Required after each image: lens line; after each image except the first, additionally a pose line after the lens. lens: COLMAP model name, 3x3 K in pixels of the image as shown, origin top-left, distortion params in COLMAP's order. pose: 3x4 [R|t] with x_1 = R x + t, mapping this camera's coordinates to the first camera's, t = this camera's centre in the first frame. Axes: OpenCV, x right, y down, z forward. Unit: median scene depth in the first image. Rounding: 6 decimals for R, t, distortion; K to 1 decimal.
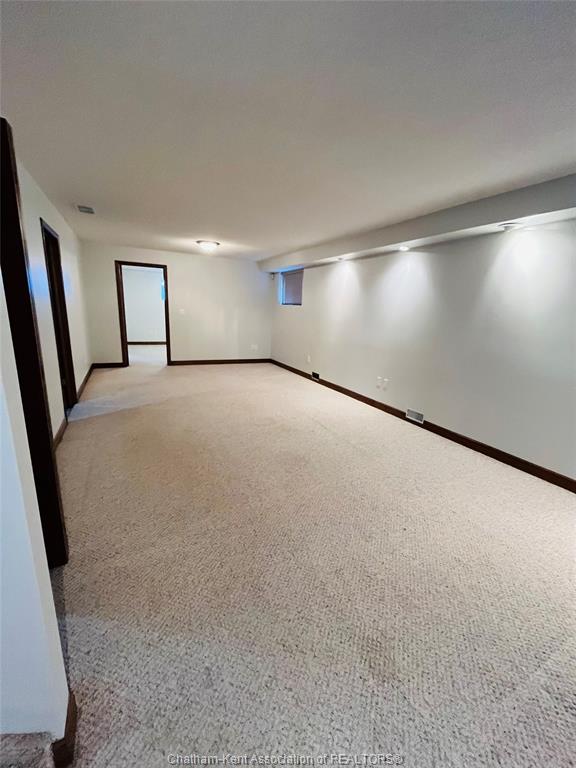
lens RADIAL K [[314.4, 0, 288.7], [0, 314.4, 383.3], [0, 0, 1]] dist [-0.003457, -0.000914]
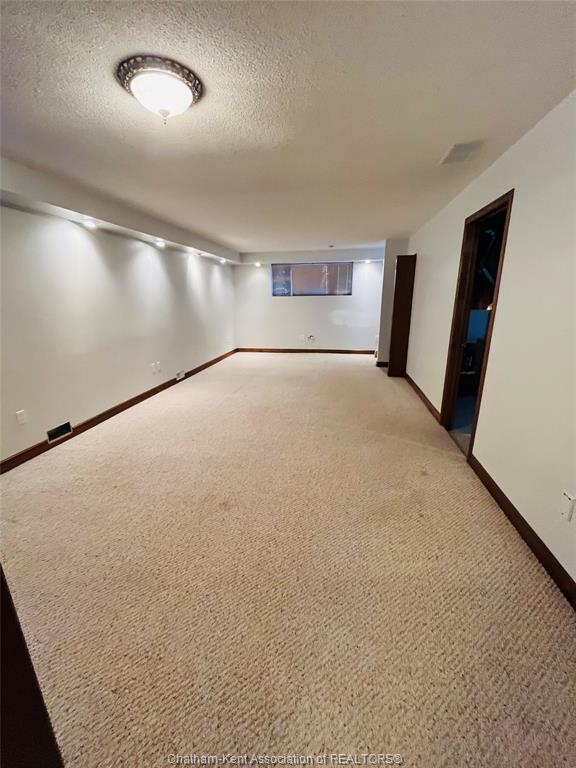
lens RADIAL K [[314.4, 0, 288.0], [0, 314.4, 384.1], [0, 0, 1]] dist [-0.003457, -0.000914]
pose [[-0.799610, -0.198302, 0.566833, -0.747102], [0.110976, 0.878852, 0.464008, -0.441347], [-0.590176, 0.433930, -0.680733, 1.670030]]
